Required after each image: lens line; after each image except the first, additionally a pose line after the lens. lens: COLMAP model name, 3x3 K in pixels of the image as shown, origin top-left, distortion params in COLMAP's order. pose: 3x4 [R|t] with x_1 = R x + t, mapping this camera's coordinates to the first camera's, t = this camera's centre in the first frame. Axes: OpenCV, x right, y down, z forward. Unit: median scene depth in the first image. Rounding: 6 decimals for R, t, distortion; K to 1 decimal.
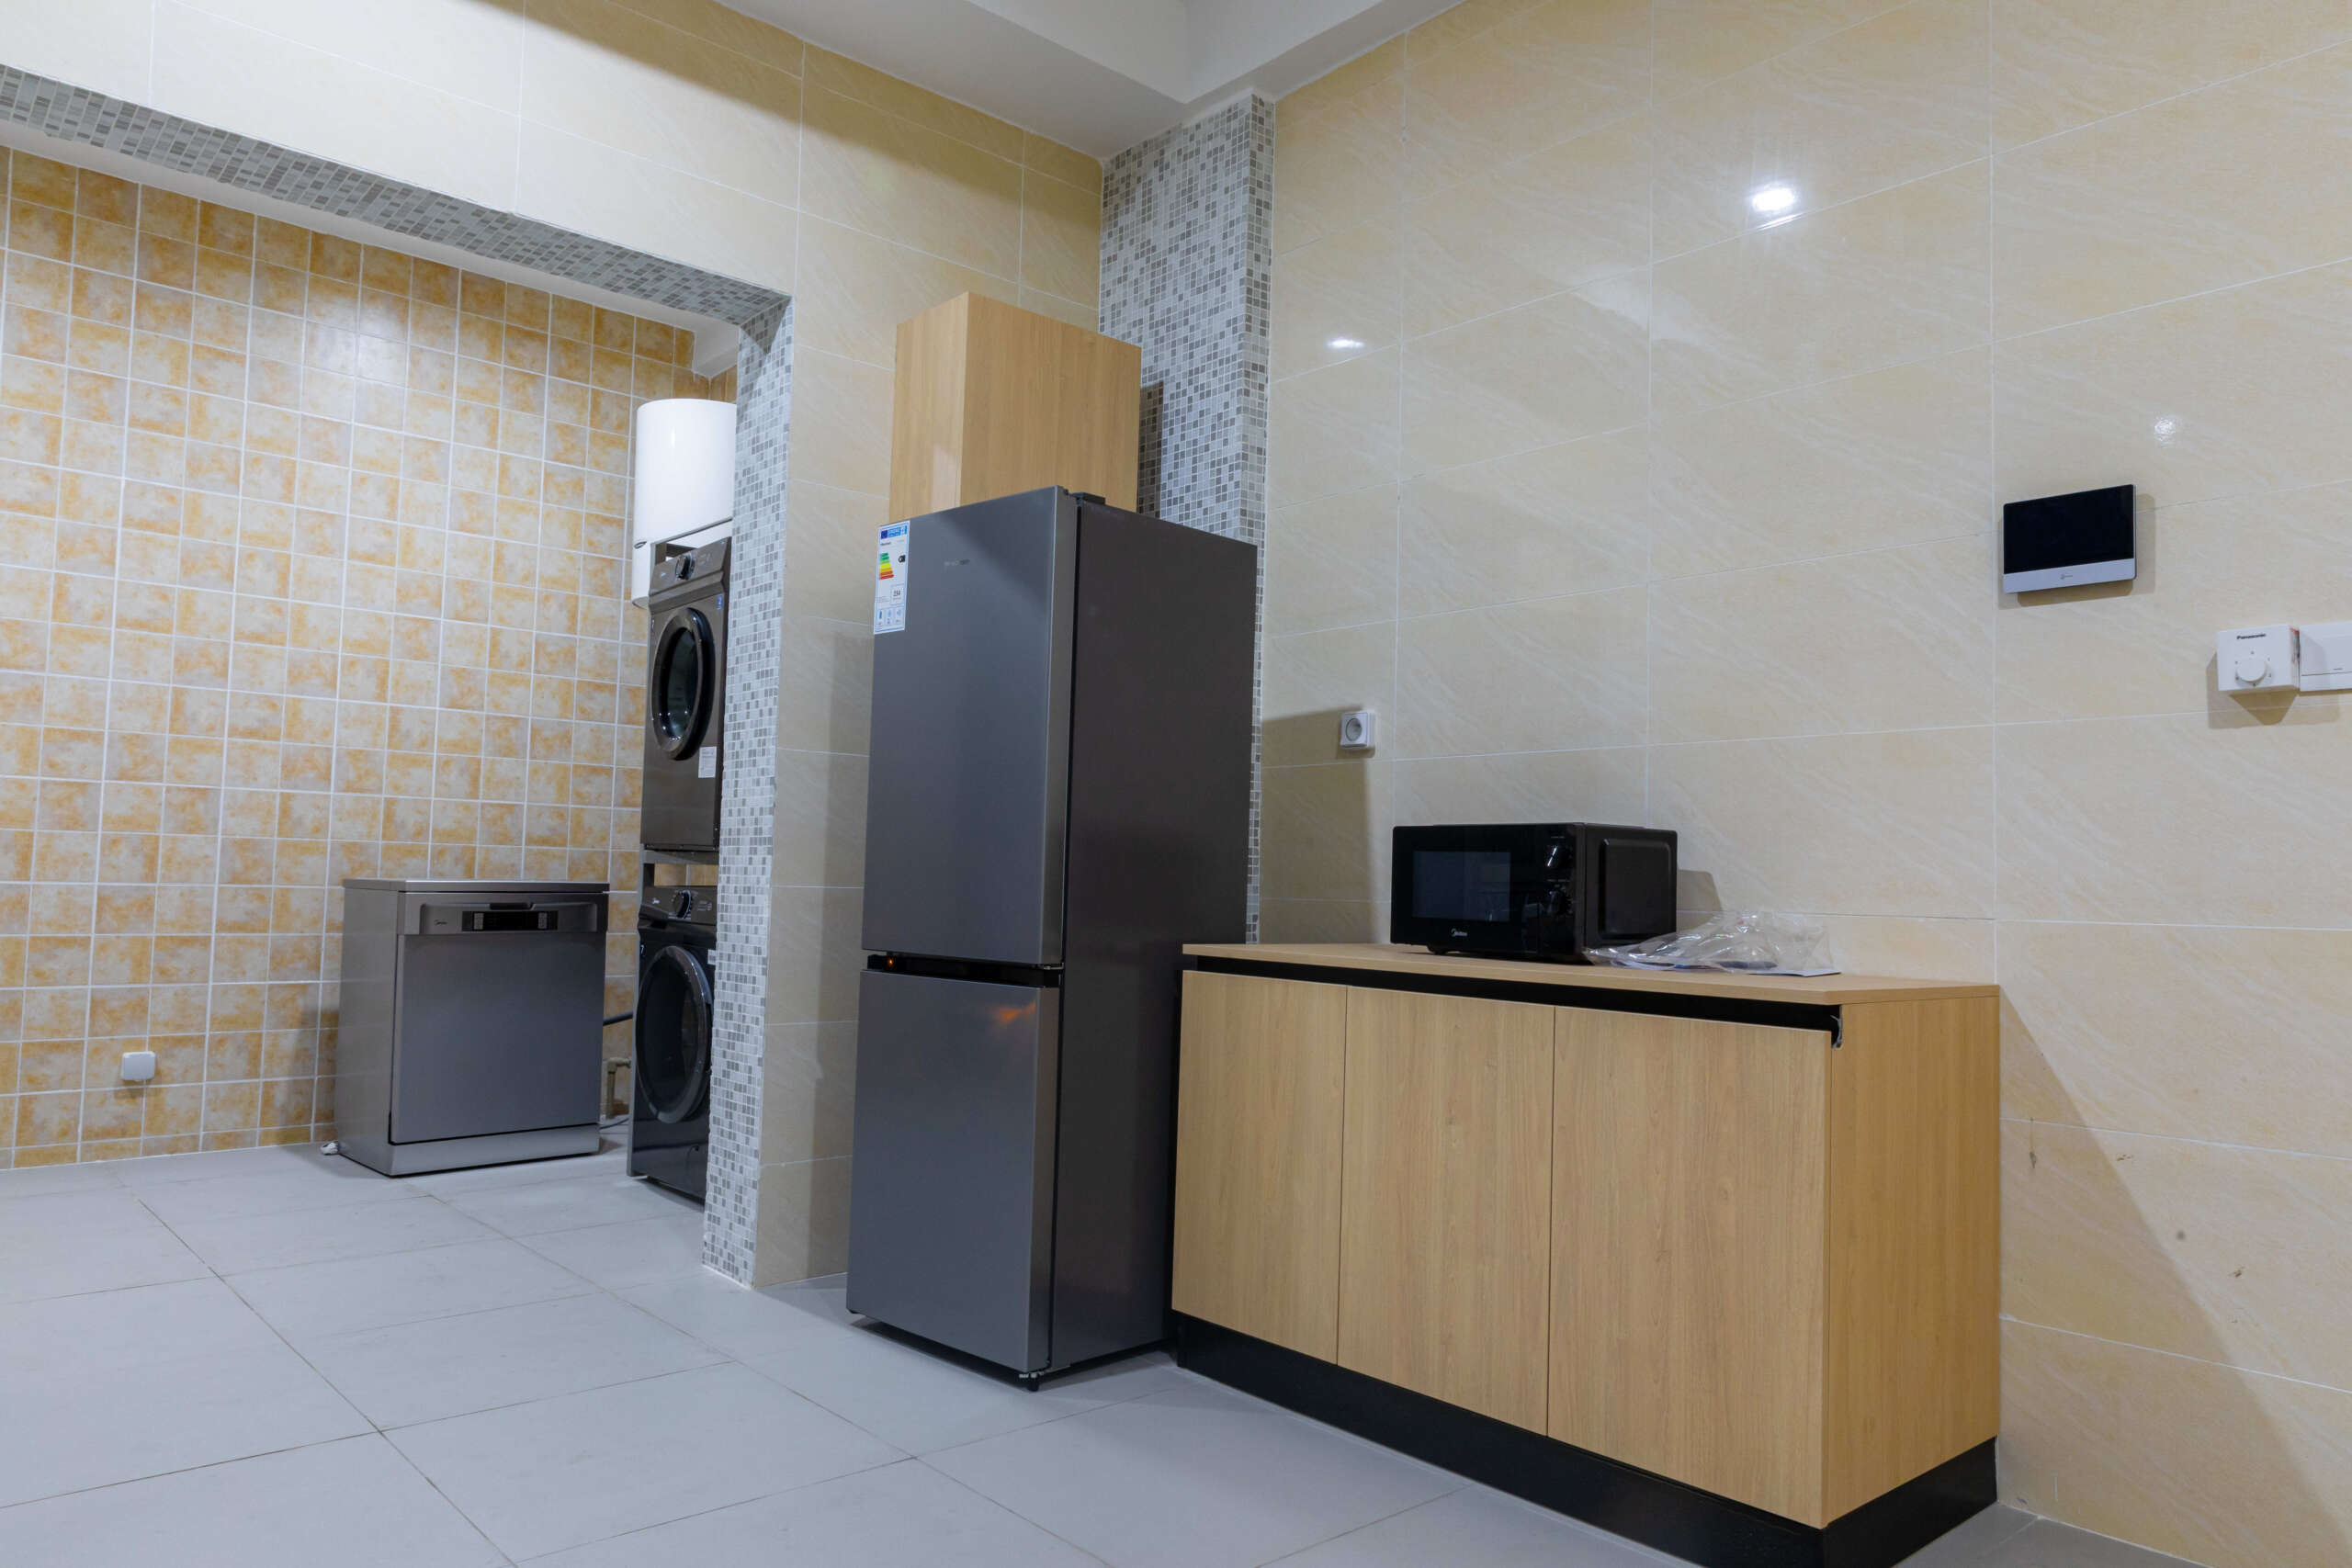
lens RADIAL K [[1571.3, 0, 1176.0], [0, 1571.3, 784.0], [0, 0, 1]] dist [0.017188, 0.000237]
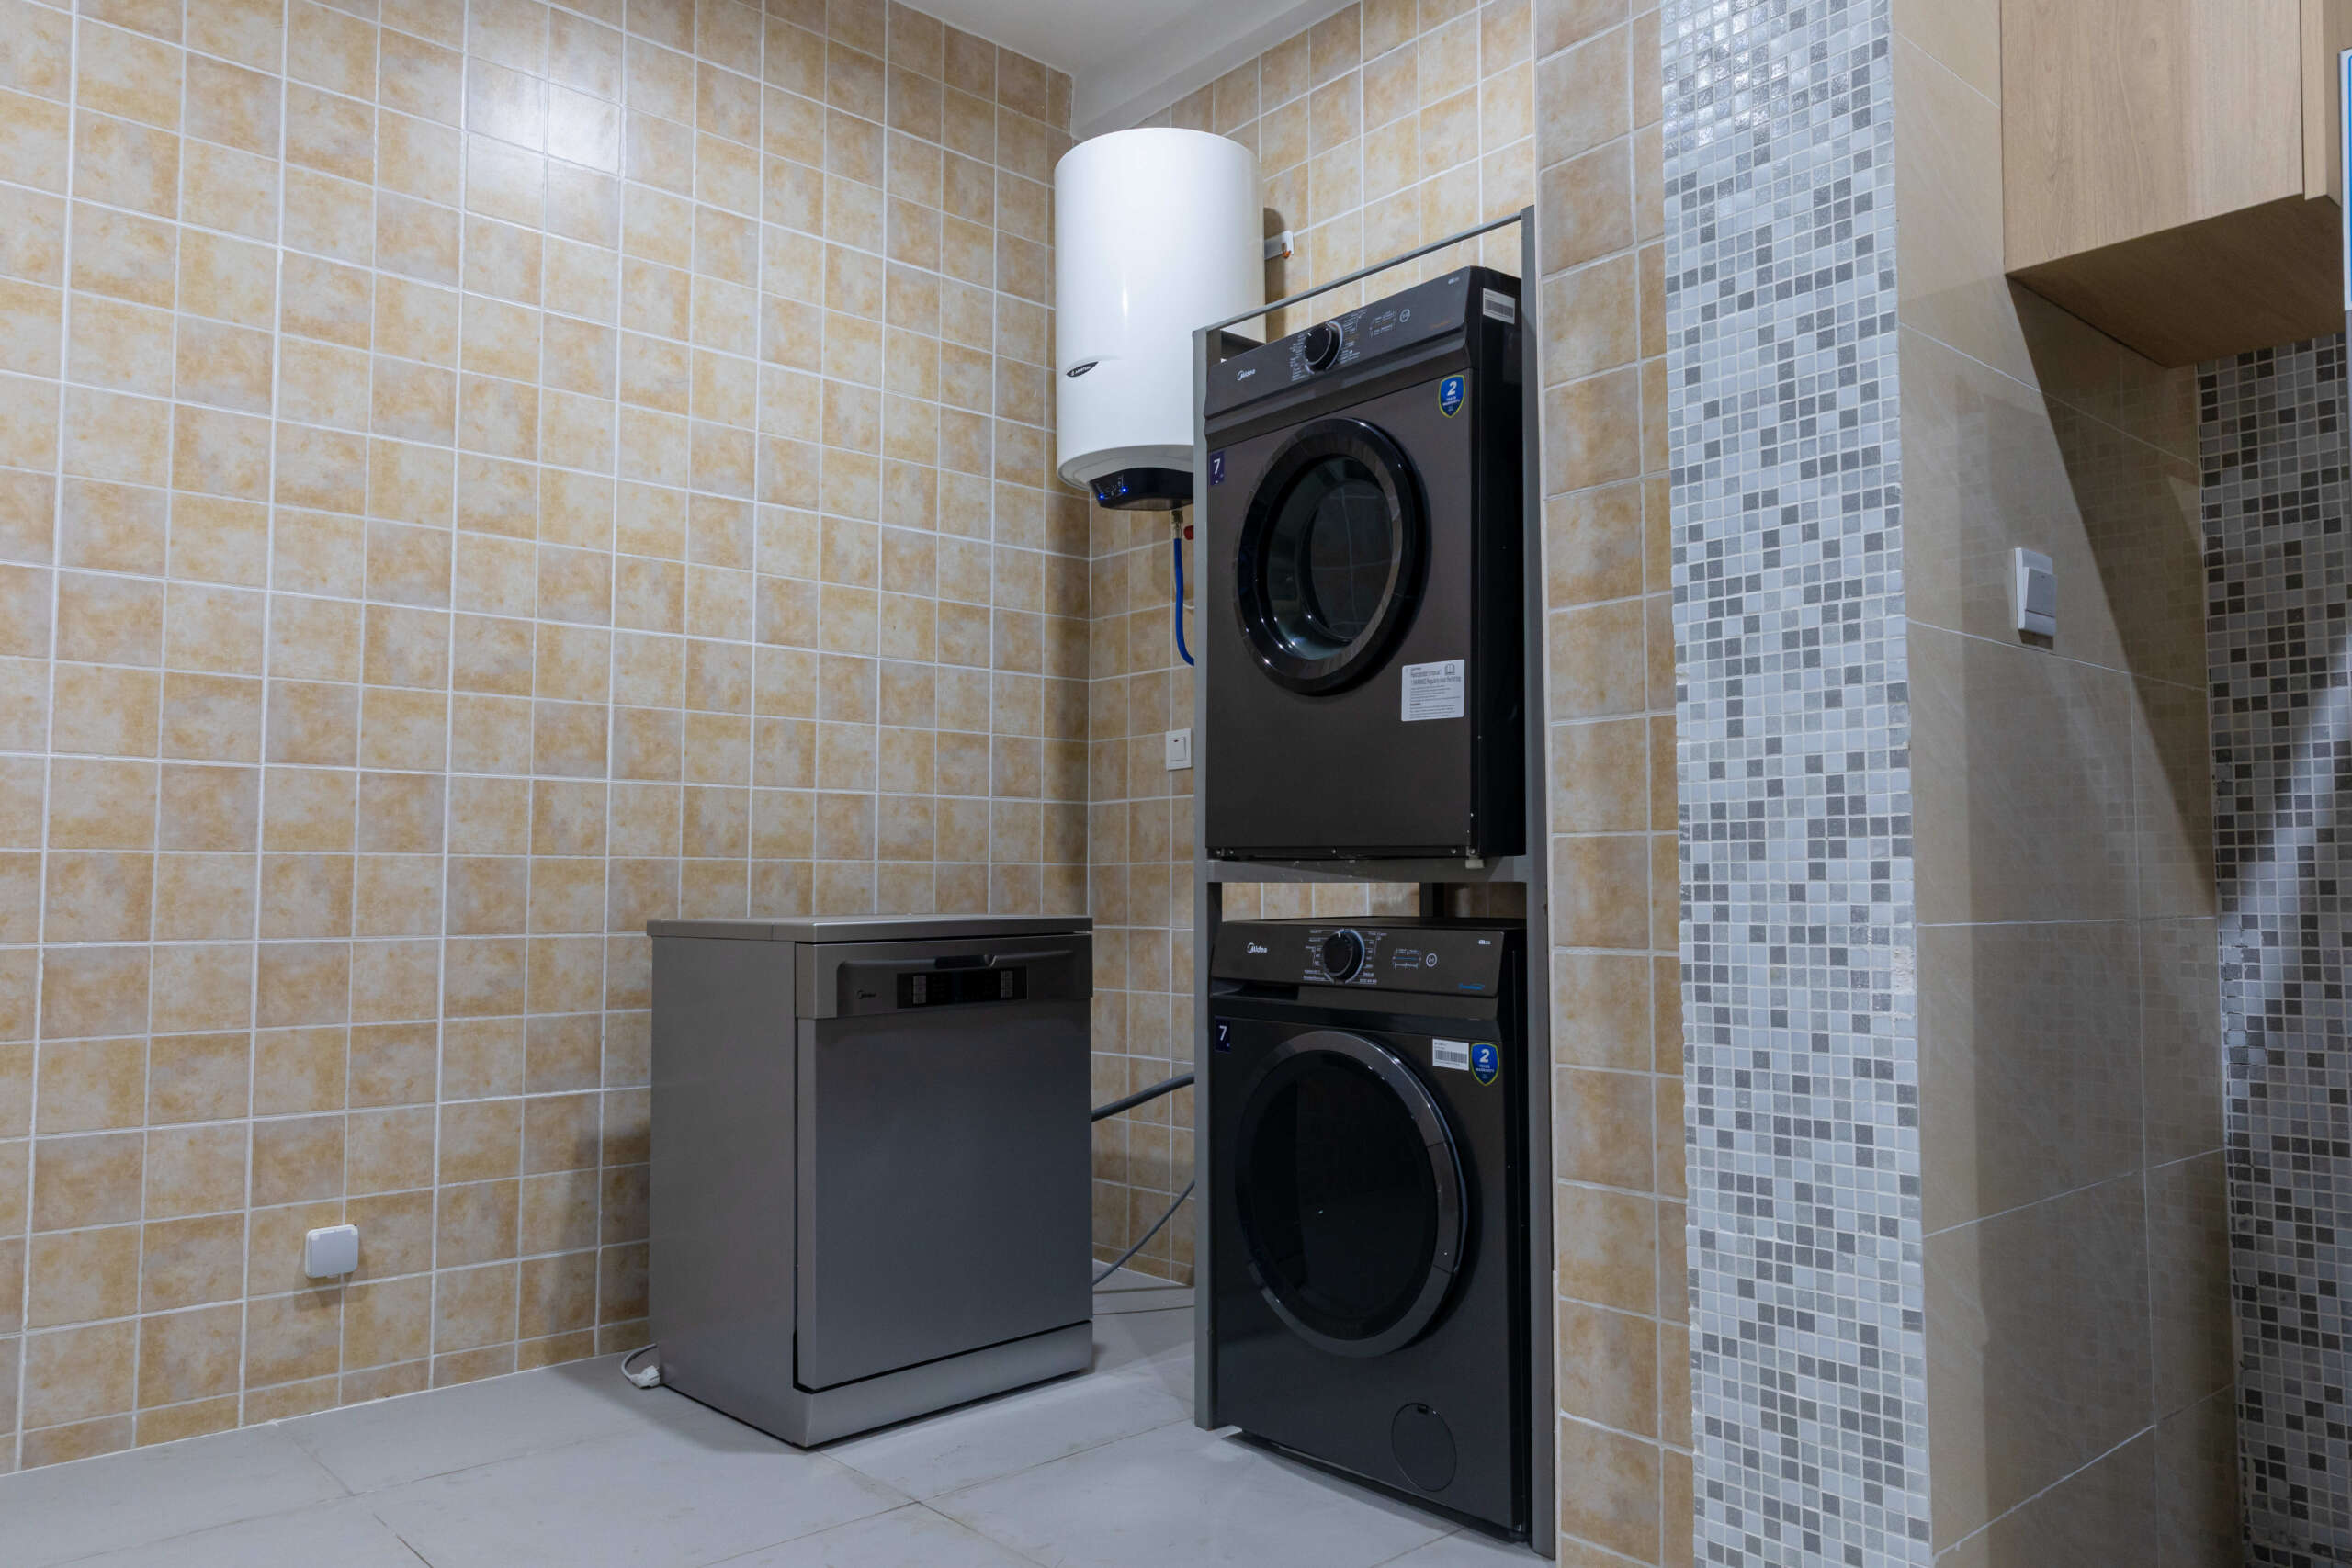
lens RADIAL K [[1643.7, 0, 1176.0], [0, 1643.7, 784.0], [0, 0, 1]] dist [0.016849, -0.003153]
pose [[0.999653, -0.025486, 0.006668, -0.335097], [0.025495, 0.999674, -0.001333, 0.014111], [-0.006631, 0.001503, 0.999977, 0.378555]]
